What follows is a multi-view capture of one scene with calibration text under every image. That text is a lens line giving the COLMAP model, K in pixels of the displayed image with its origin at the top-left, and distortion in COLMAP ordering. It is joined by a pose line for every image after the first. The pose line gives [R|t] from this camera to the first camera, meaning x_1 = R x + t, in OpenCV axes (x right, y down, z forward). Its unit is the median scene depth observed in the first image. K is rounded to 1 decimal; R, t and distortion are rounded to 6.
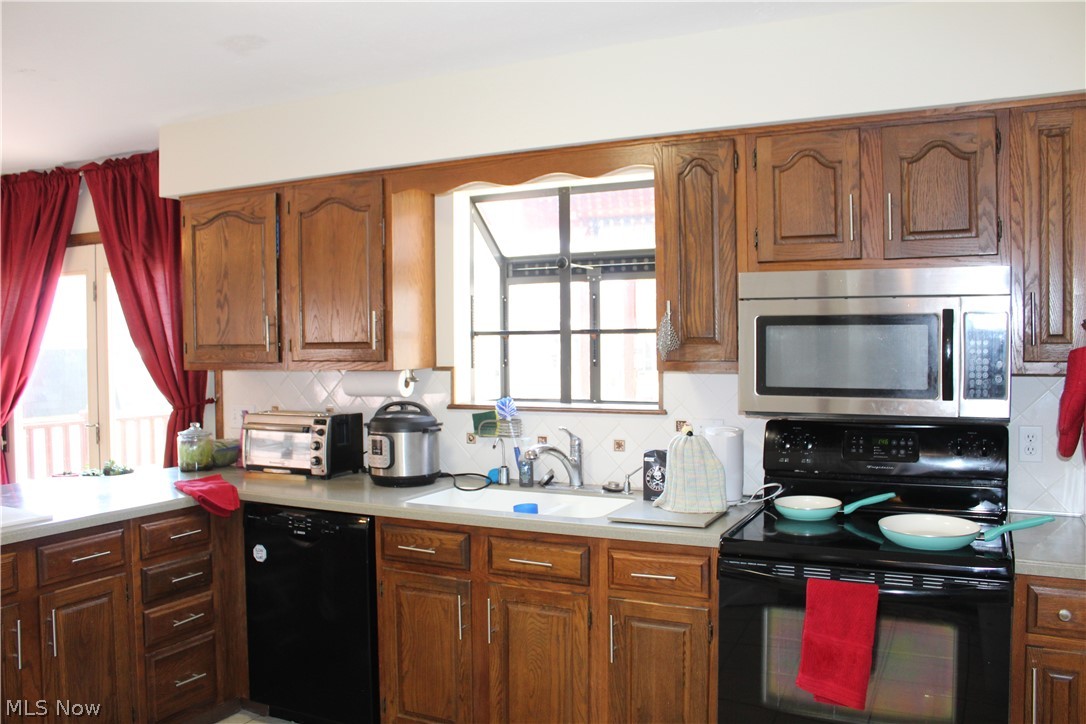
lens RADIAL K [[913.3, 0, 546.1], [0, 913.3, 364.8], [0, 0, 1]] dist [-0.186450, 0.253264]
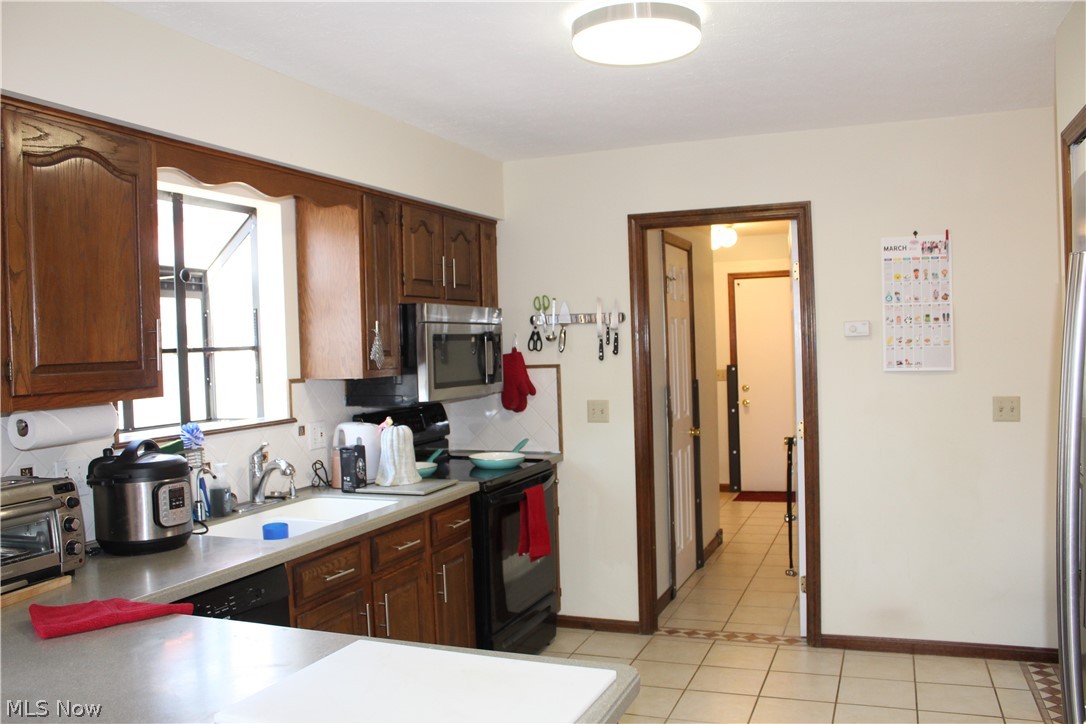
lens RADIAL K [[913.3, 0, 546.1], [0, 913.3, 364.8], [0, 0, 1]] dist [-0.186450, 0.253264]
pose [[-0.085388, -0.009772, 0.996300, -0.929596], [0.062992, 0.997899, 0.015186, -0.012151], [-0.994355, 0.064055, -0.084593, 0.726816]]
